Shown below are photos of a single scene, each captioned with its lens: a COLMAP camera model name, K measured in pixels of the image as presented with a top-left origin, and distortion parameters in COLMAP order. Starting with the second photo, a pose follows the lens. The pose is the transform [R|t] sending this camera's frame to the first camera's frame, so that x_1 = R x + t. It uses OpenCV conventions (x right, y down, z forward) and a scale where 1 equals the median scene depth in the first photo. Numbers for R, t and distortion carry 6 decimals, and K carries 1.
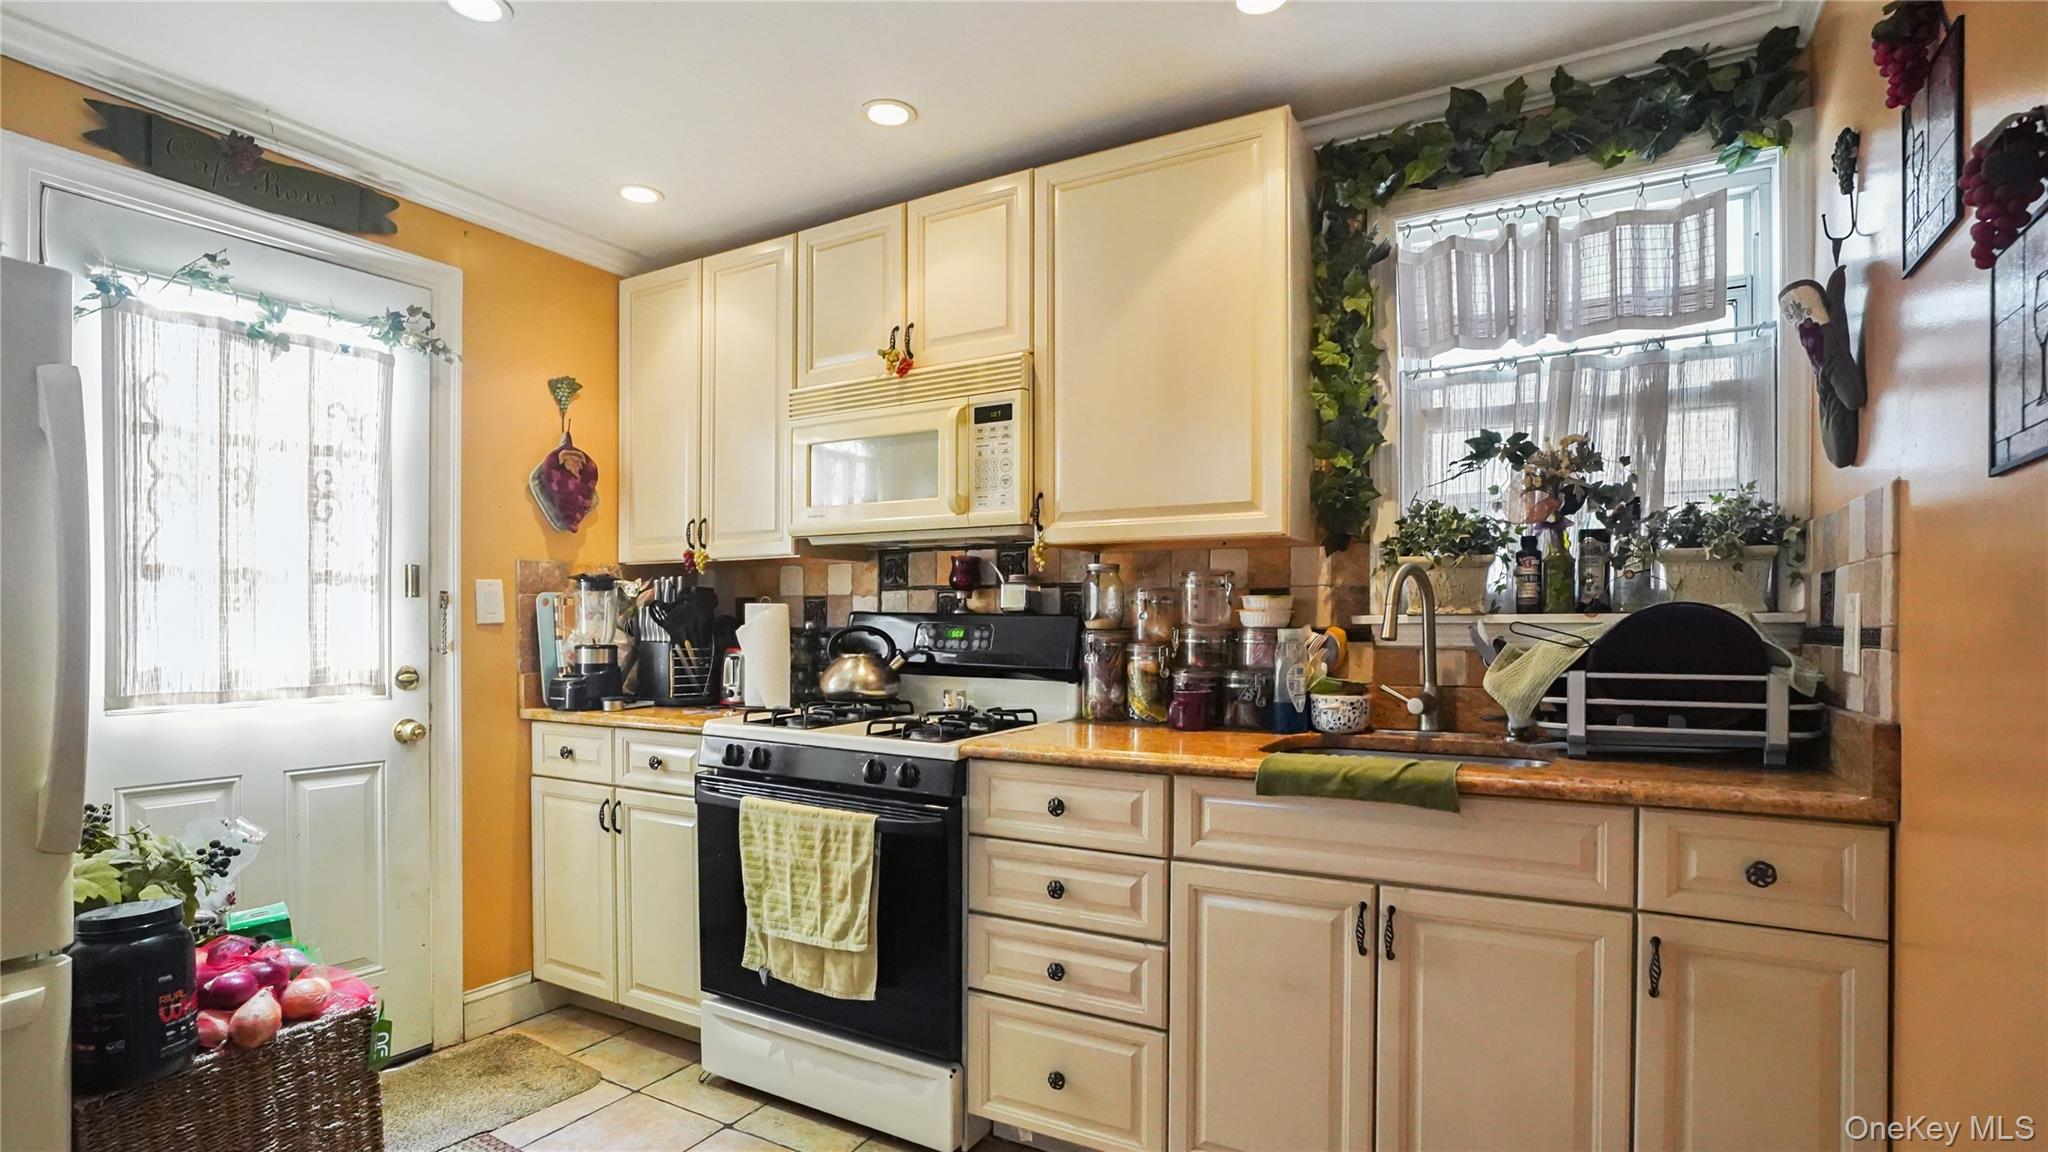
lens RADIAL K [[968.9, 0, 1054.6], [0, 968.9, 628.1], [0, 0, 1]] dist [-0.000199, -0.000988]
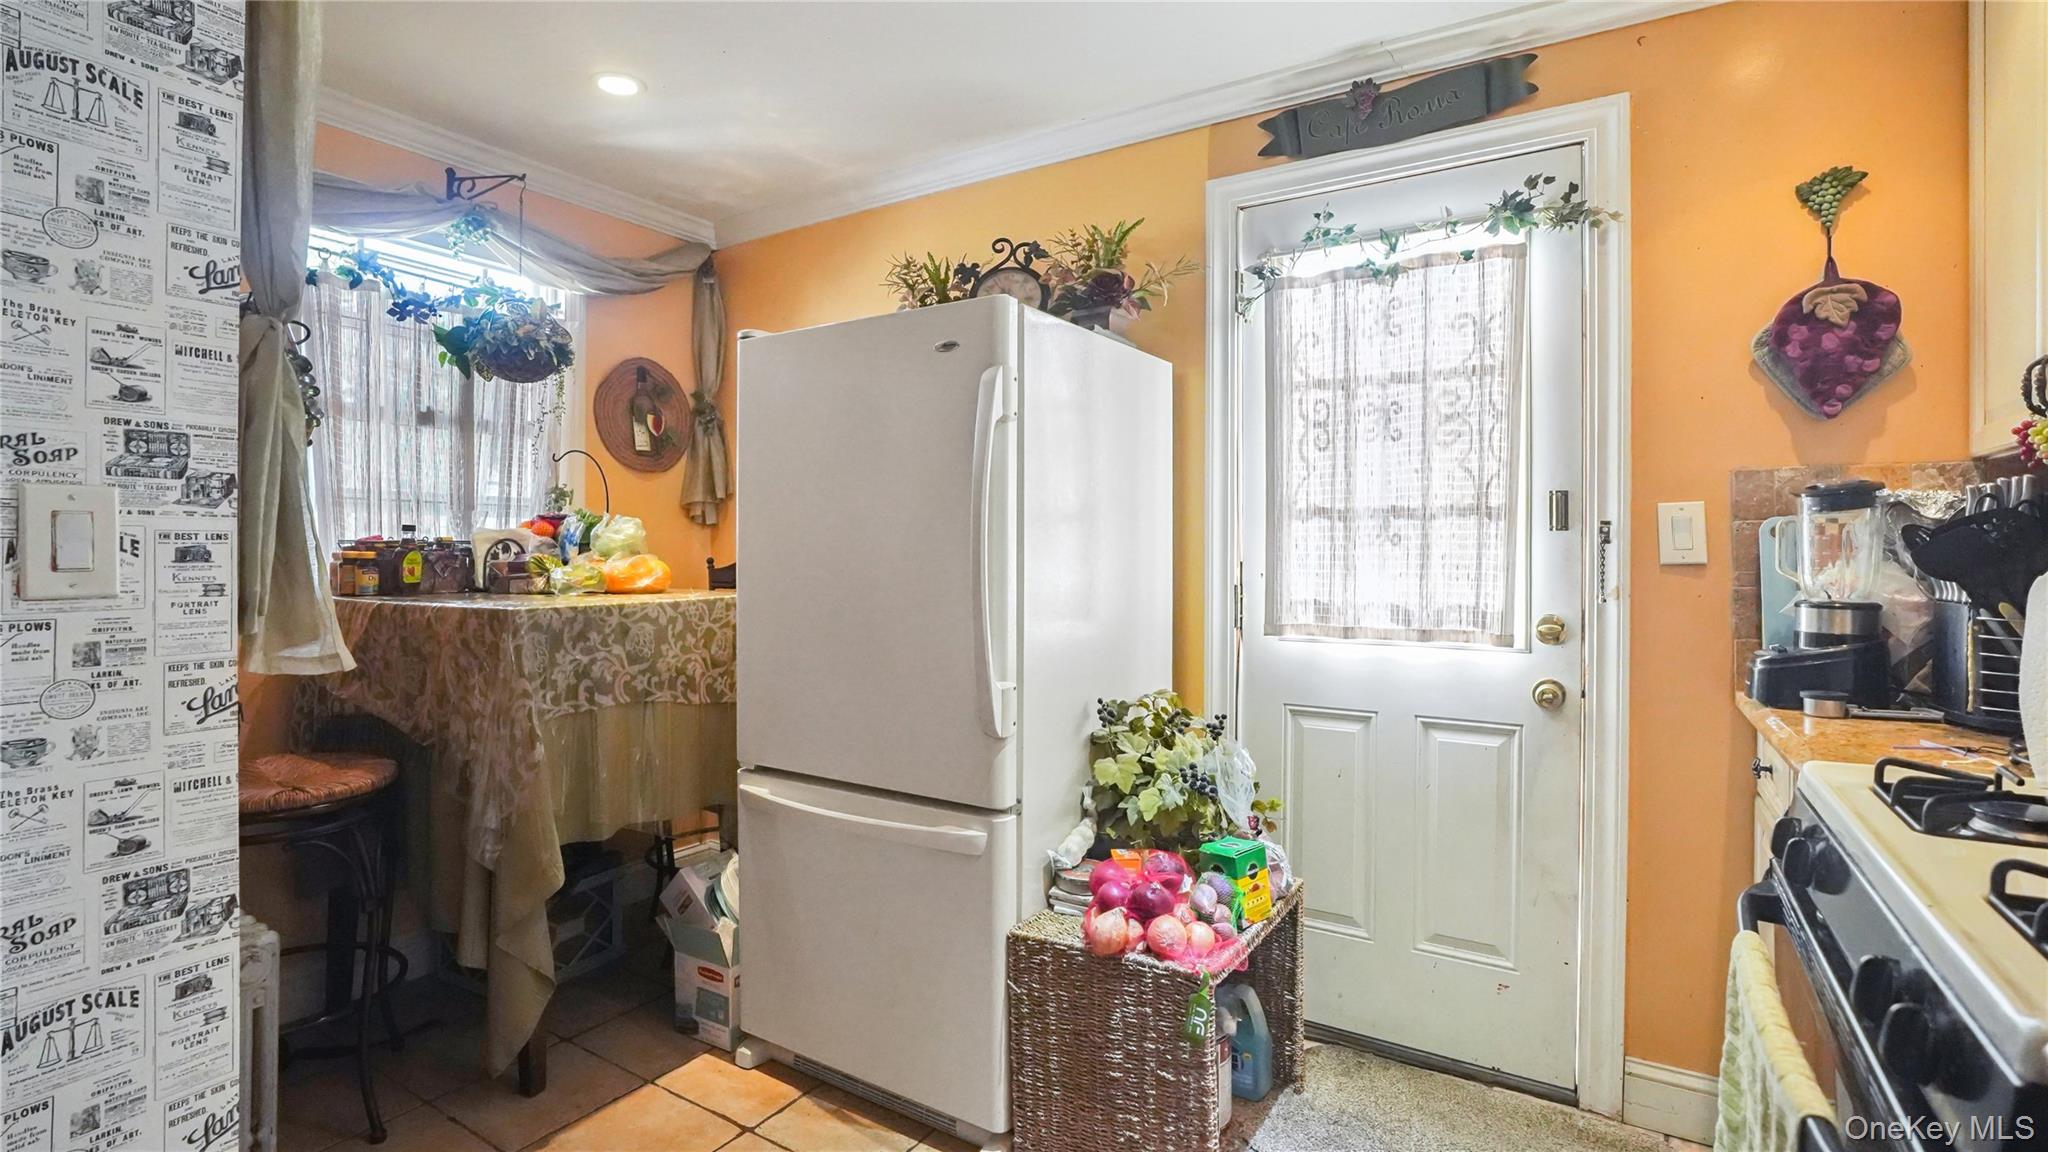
lens RADIAL K [[968.9, 0, 1019.2], [0, 968.9, 543.2], [0, 0, 1]] dist [-0.000199, -0.000988]
pose [[-0.037337, -0.002087, -0.999301, 0.156233], [-0.004273, 0.999989, -0.001929, -0.016841], [0.999294, 0.004198, -0.037345, 0.556253]]
